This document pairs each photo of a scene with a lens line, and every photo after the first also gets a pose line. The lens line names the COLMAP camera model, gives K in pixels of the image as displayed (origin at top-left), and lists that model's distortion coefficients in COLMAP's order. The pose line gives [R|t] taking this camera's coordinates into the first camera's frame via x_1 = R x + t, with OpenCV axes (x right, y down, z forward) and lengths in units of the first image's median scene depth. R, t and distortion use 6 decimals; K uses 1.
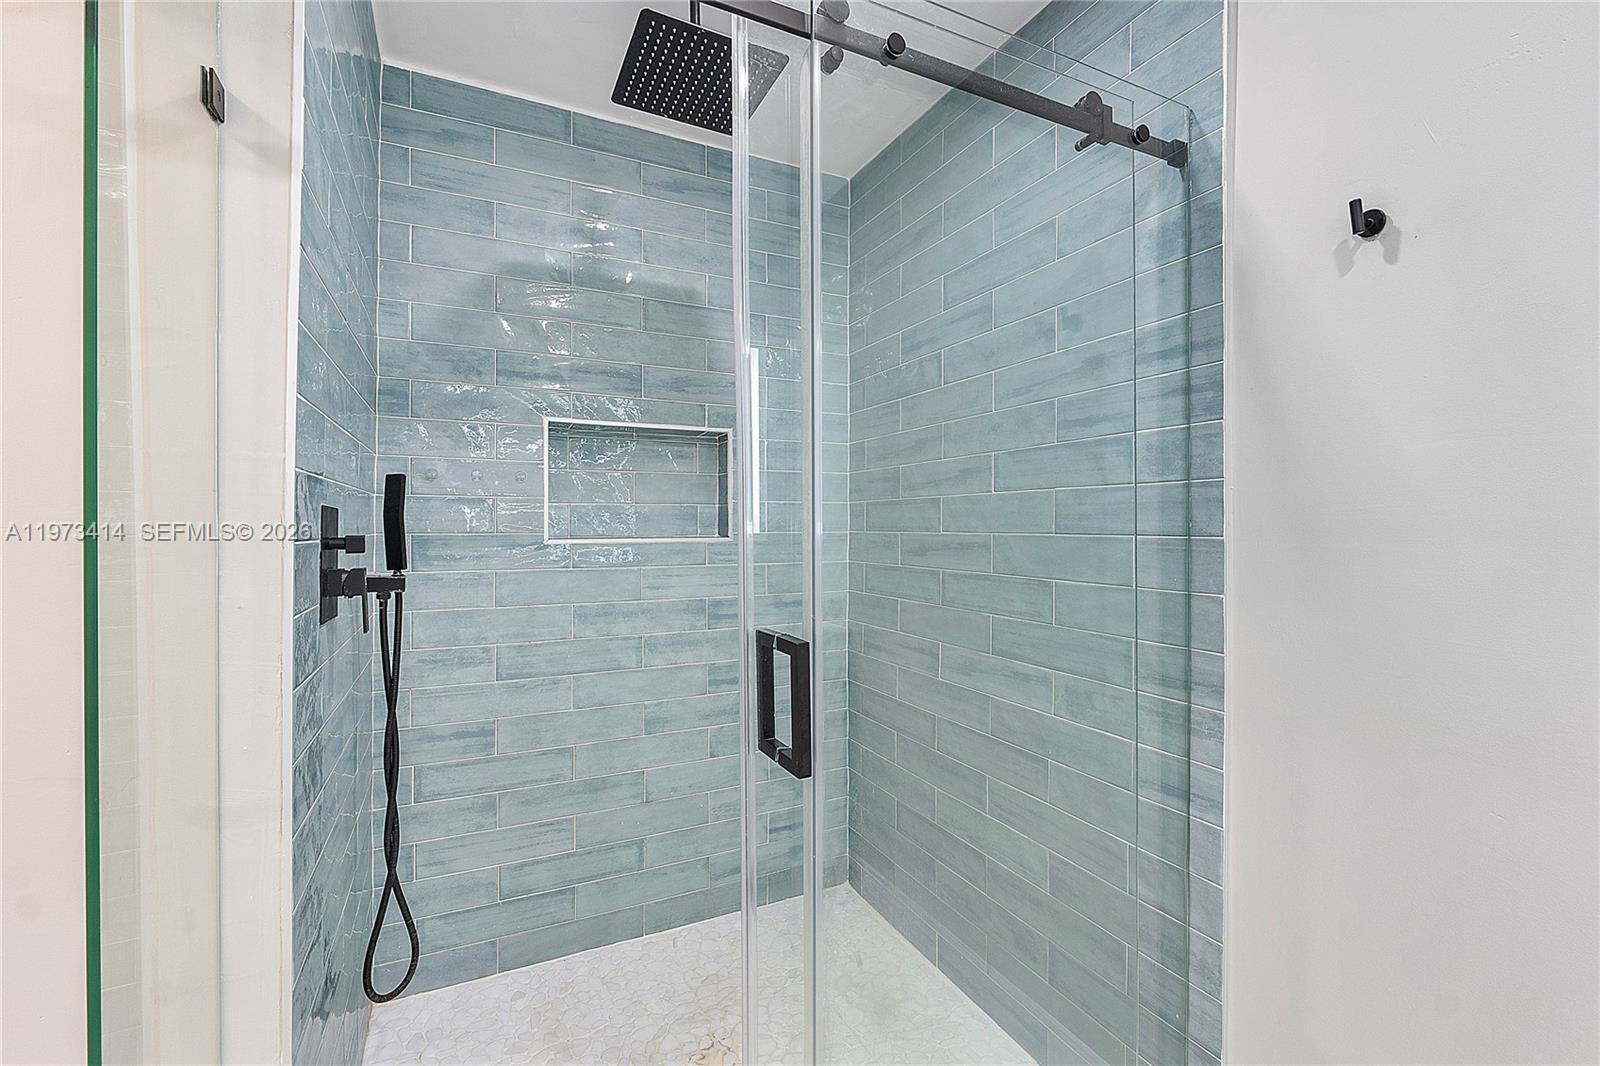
lens RADIAL K [[679.7, 0, 799.8], [0, 679.7, 528.3], [0, 0, 1]] dist [-0.005049, -0.001401]
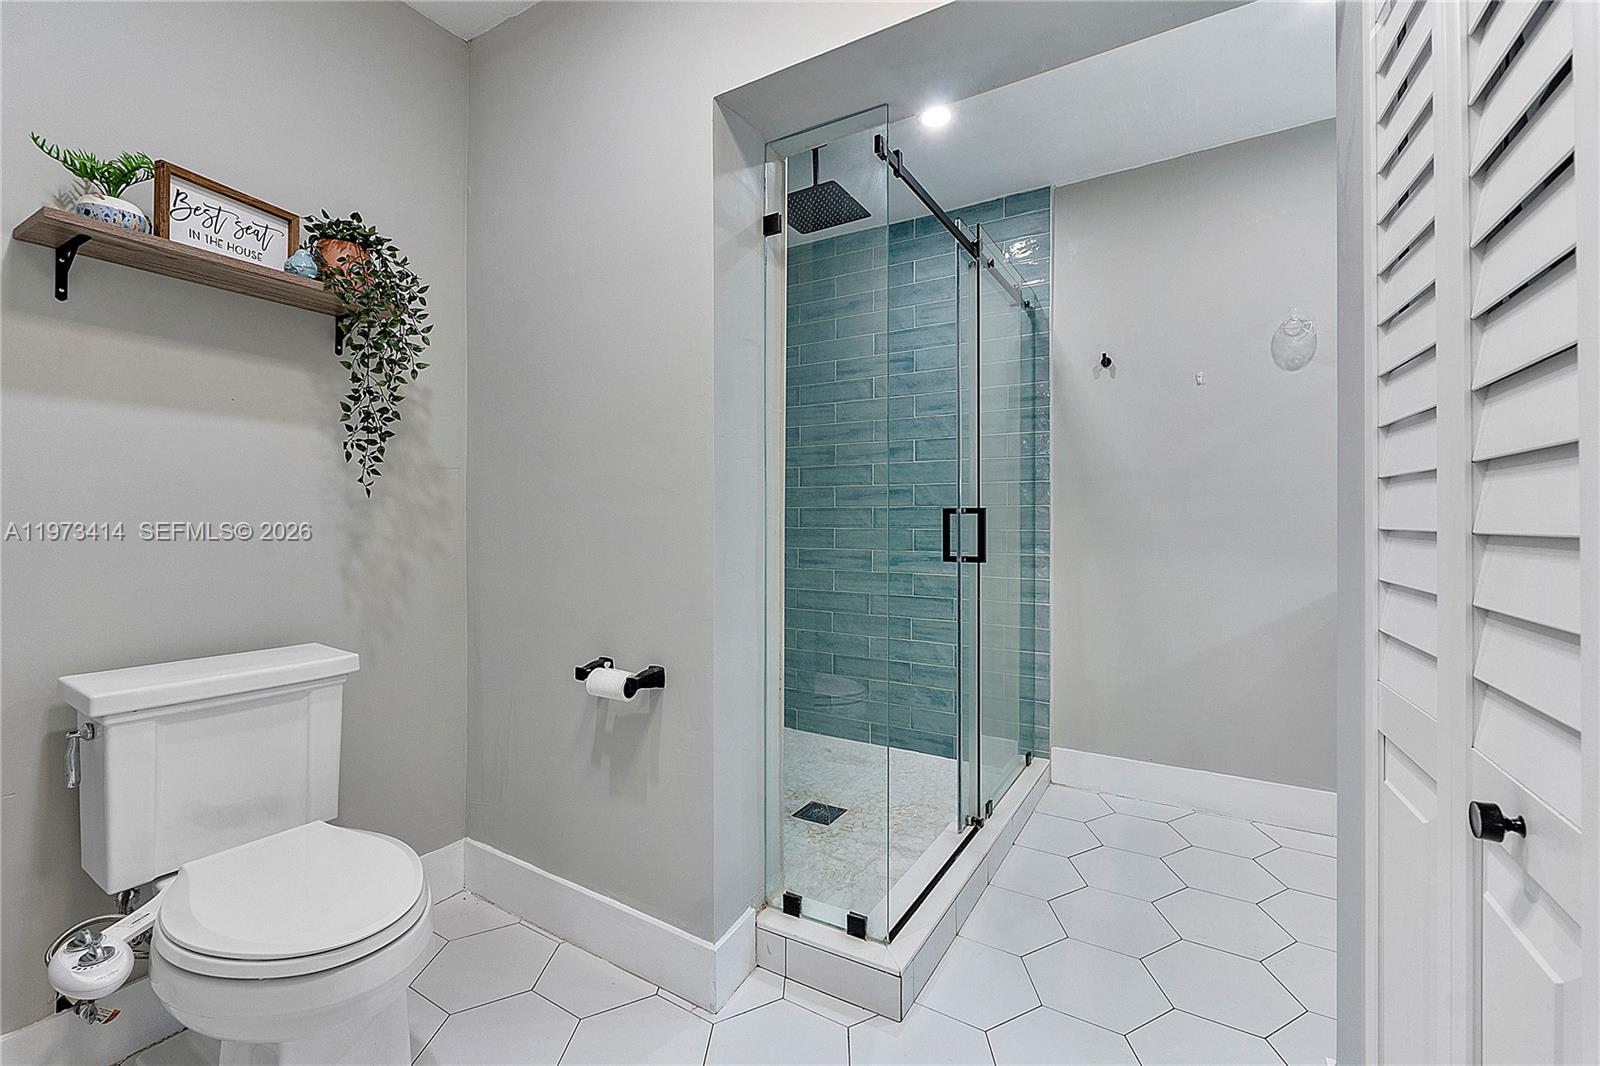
lens RADIAL K [[658.6, 0, 805.4], [0, 658.6, 517.3], [0, 0, 1]] dist [-0.001833, -0.000297]
pose [[0.840133, 0.003624, 0.542369, -0.956367], [-0.002166, 0.999992, -0.003328, 0.107798], [-0.542377, 0.001621, 0.840134, -0.334017]]
